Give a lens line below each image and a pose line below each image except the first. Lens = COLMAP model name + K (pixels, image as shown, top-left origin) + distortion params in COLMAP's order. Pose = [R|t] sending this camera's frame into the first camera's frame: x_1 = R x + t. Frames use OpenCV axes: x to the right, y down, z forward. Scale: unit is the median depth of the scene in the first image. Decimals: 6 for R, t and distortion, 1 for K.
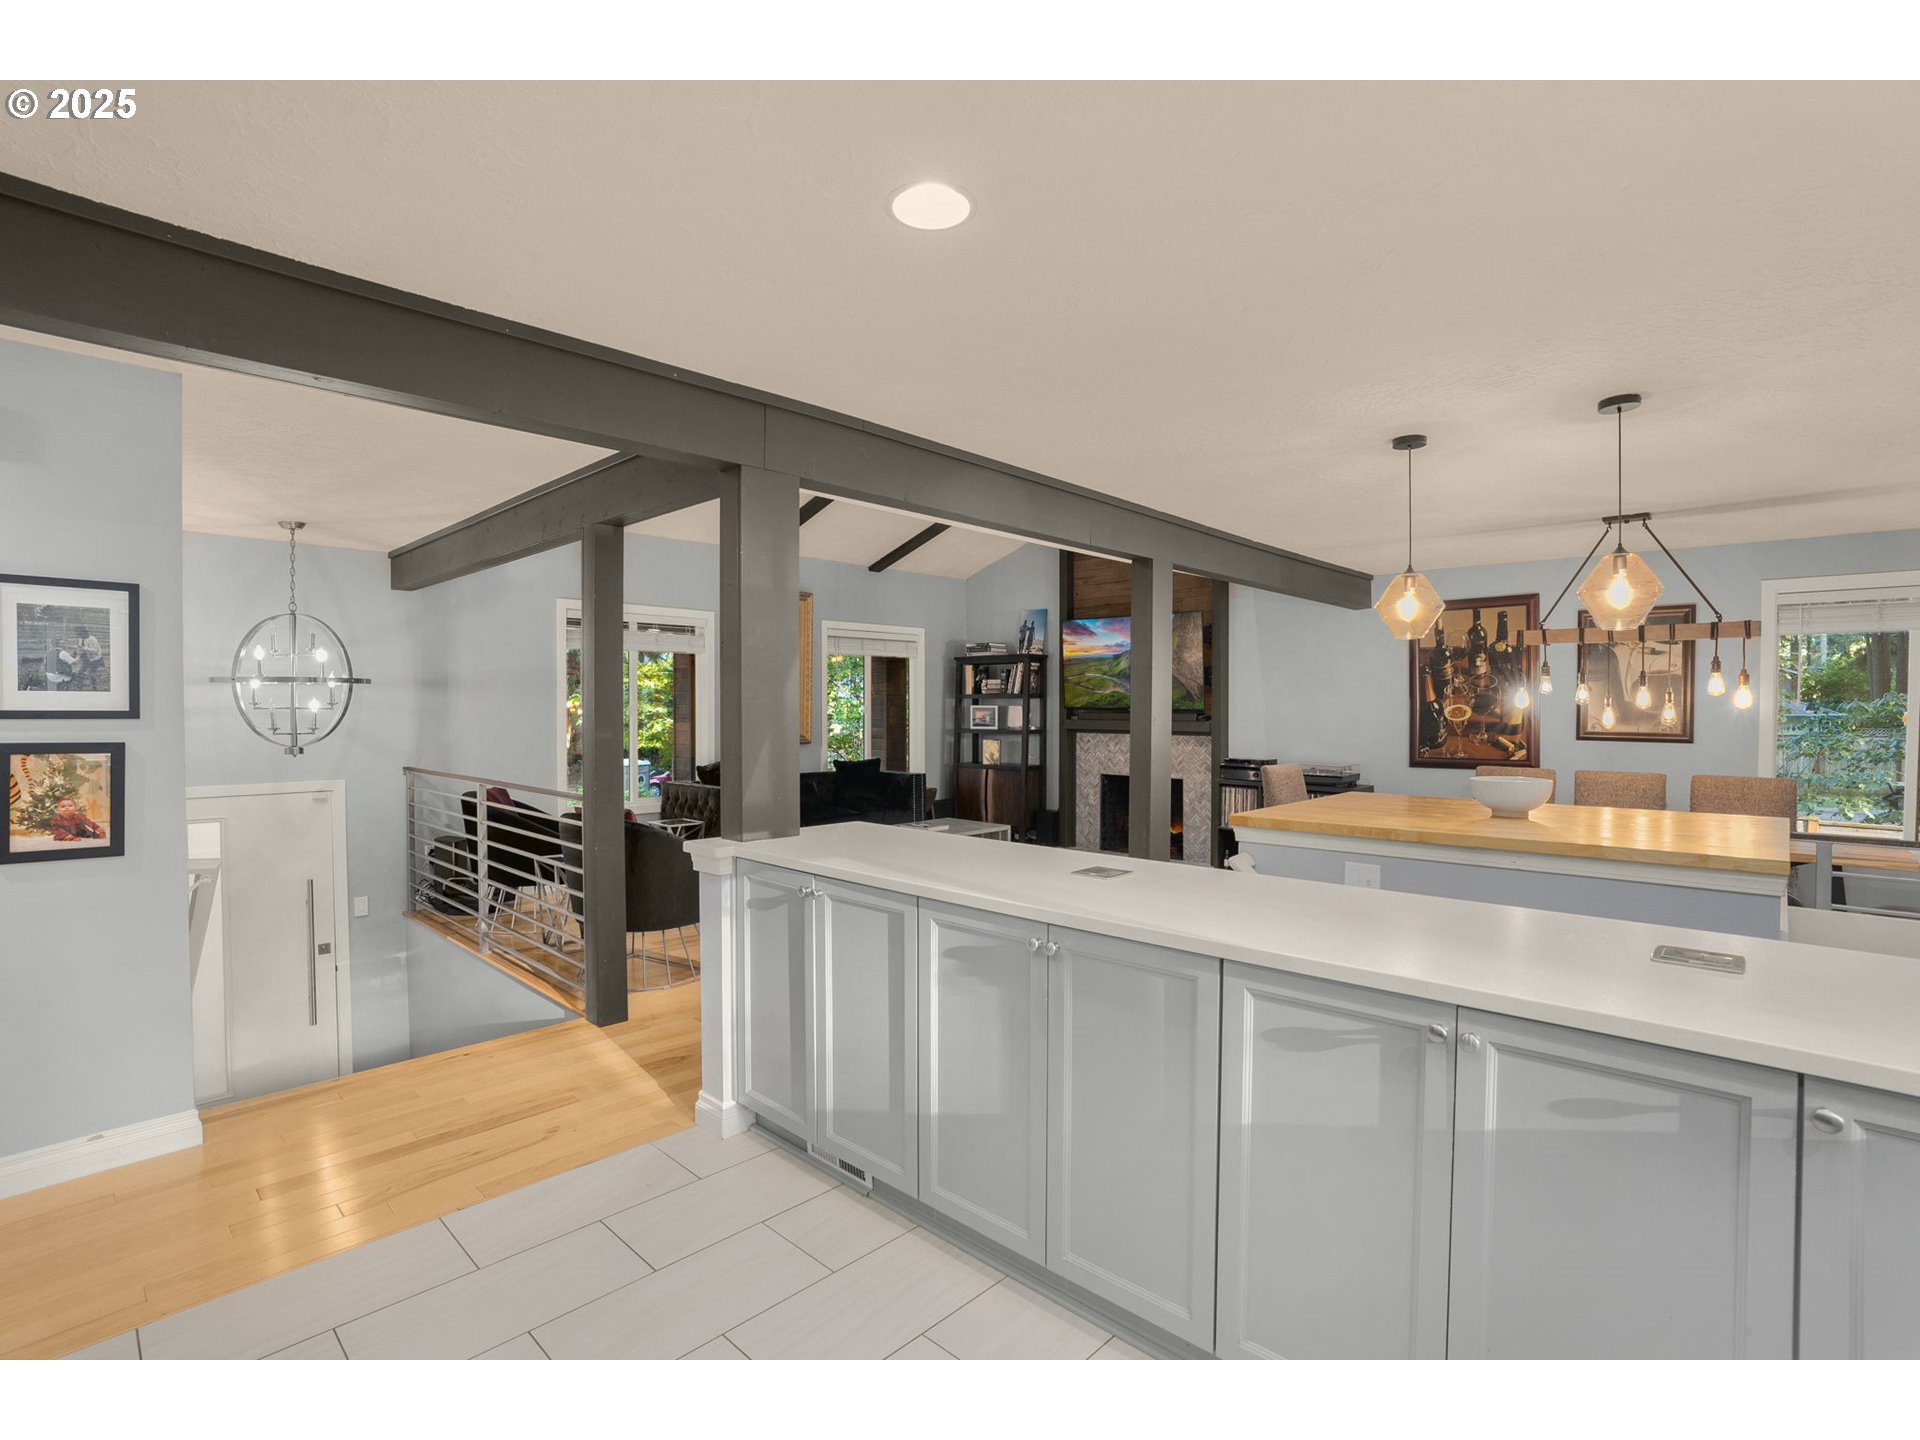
lens RADIAL K [[894.8, 0, 962.8], [0, 894.8, 719.4], [0, 0, 1]] dist [-0.000712, 0.001180]
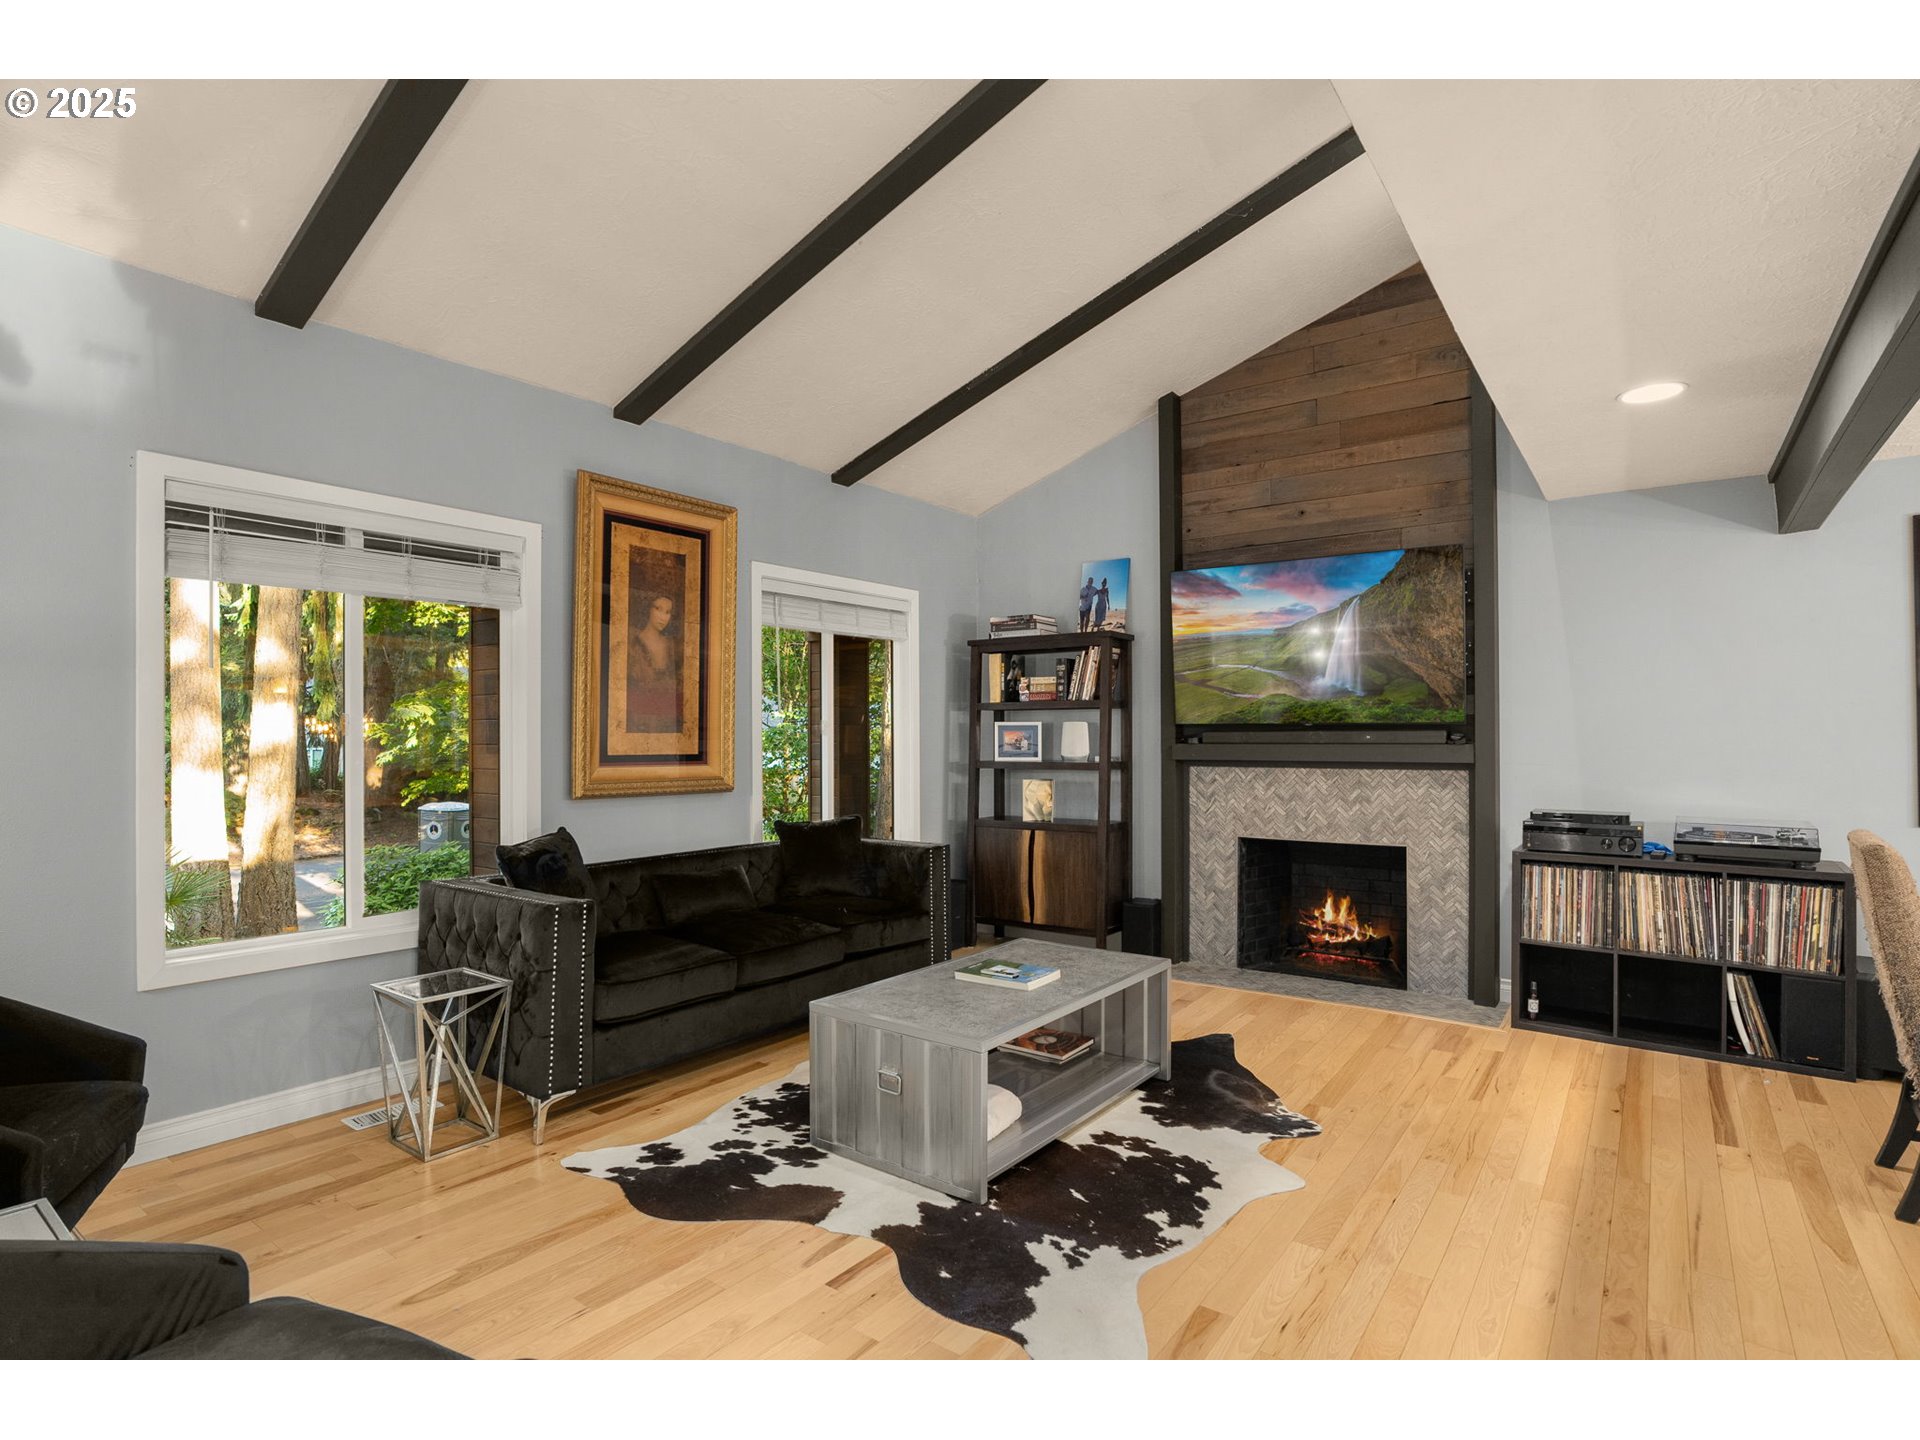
lens RADIAL K [[966.9, 0, 954.1], [0, 966.9, 727.8], [0, 0, 1]] dist [-0.024526, 0.000806]
pose [[0.993301, -0.003863, 0.115487, -0.103391], [0.006732, 0.999678, -0.024464, 0.004174], [-0.115355, 0.025078, 0.993008, 0.409167]]
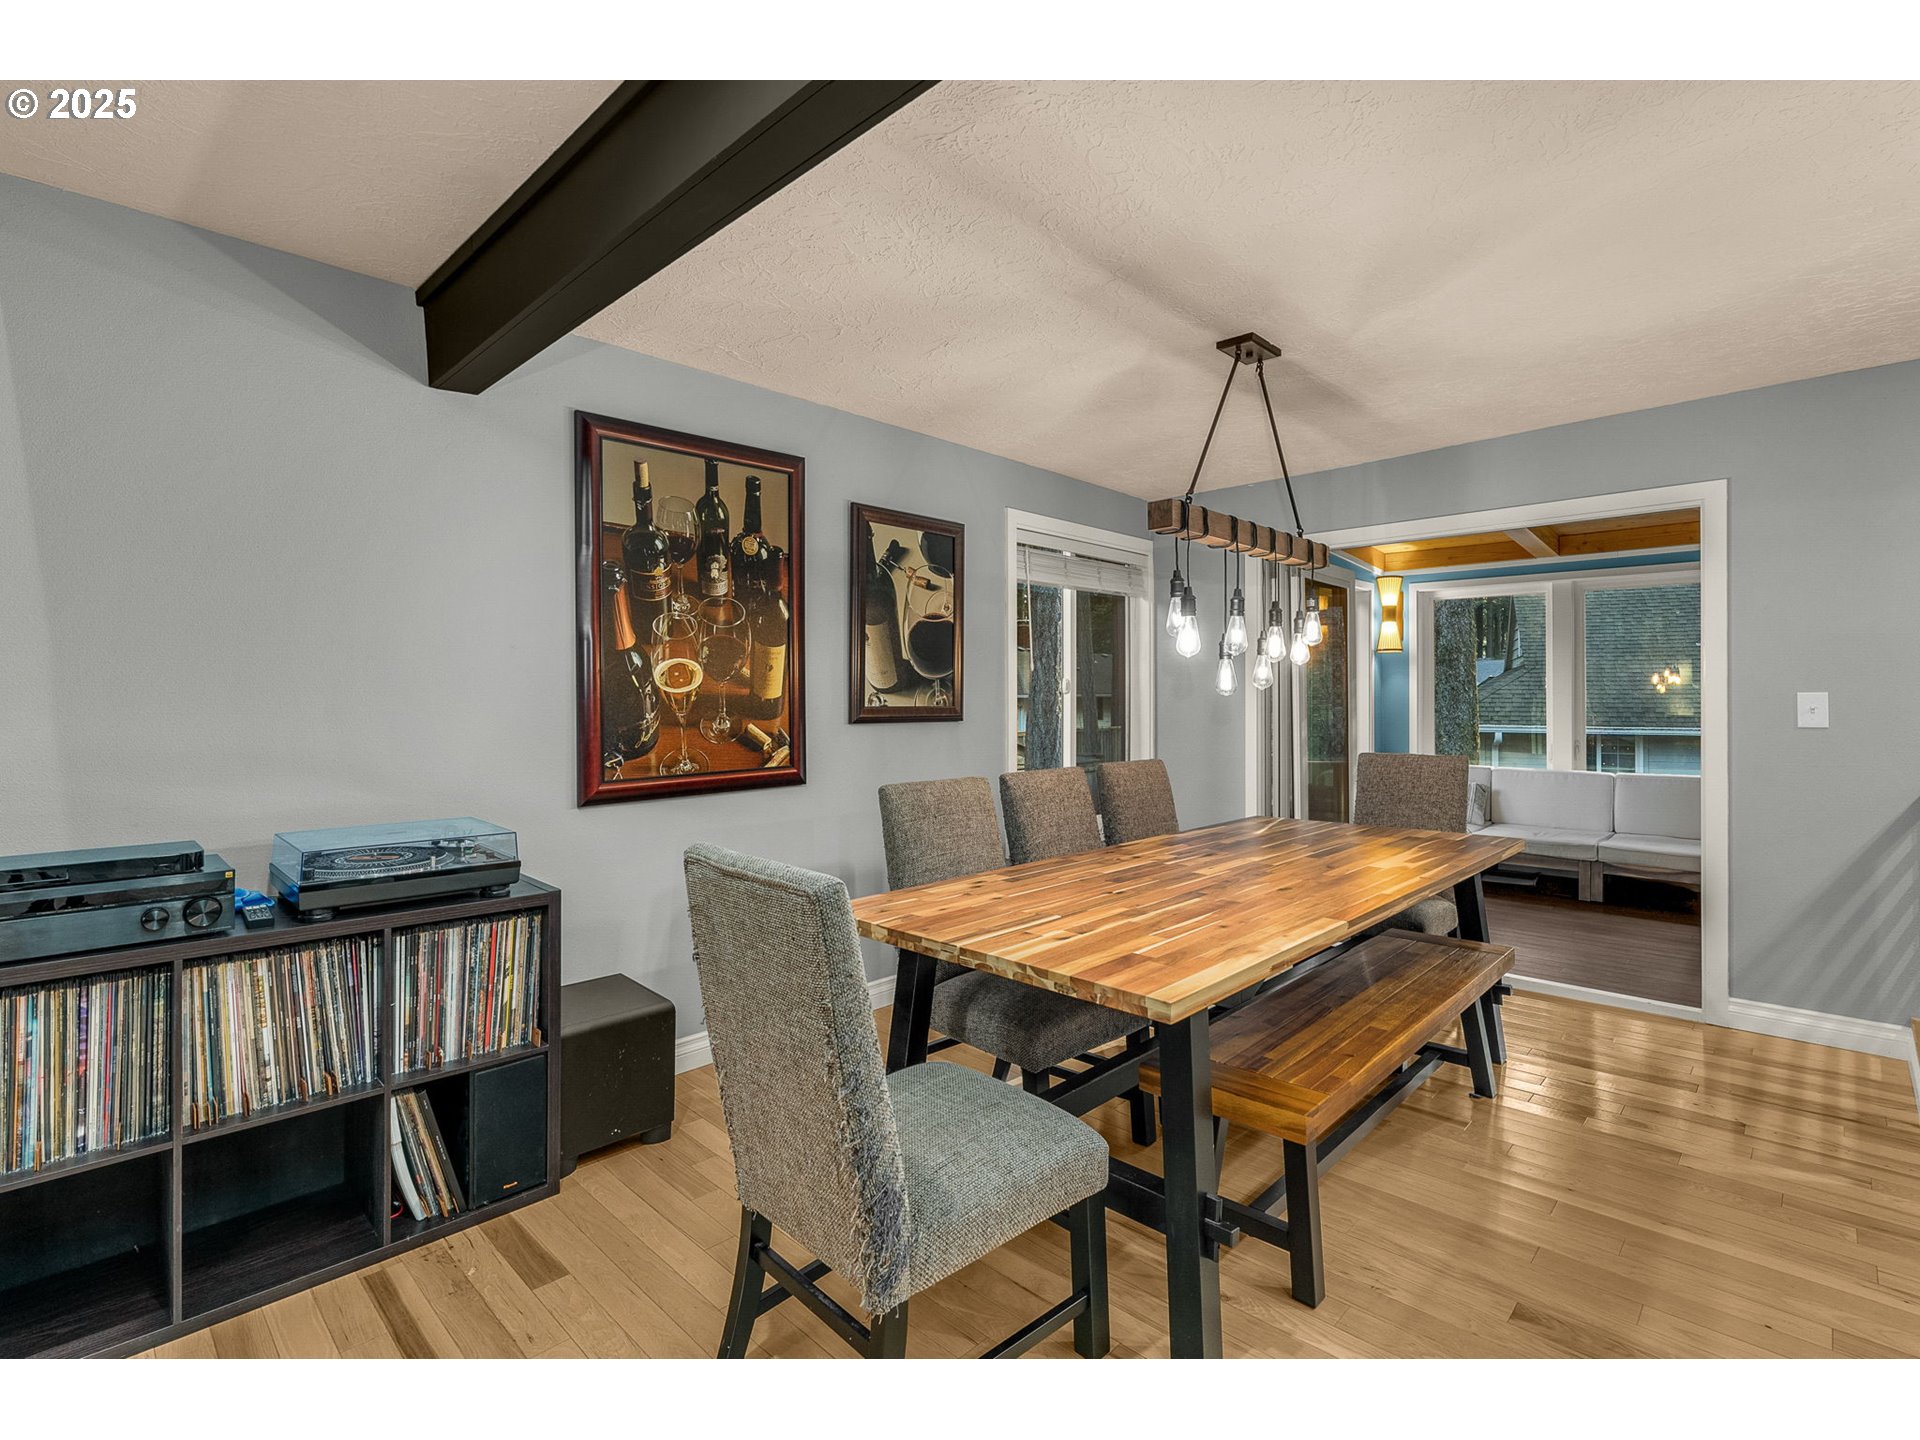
lens RADIAL K [[894.8, 0, 934.1], [0, 894.8, 693.4], [0, 0, 1]] dist [-0.000712, 0.001180]
pose [[0.027753, -0.002221, 0.999612, 0.074372], [0.018783, 0.999822, 0.001700, 0.002467], [-0.999438, 0.018729, 0.027790, 0.663217]]
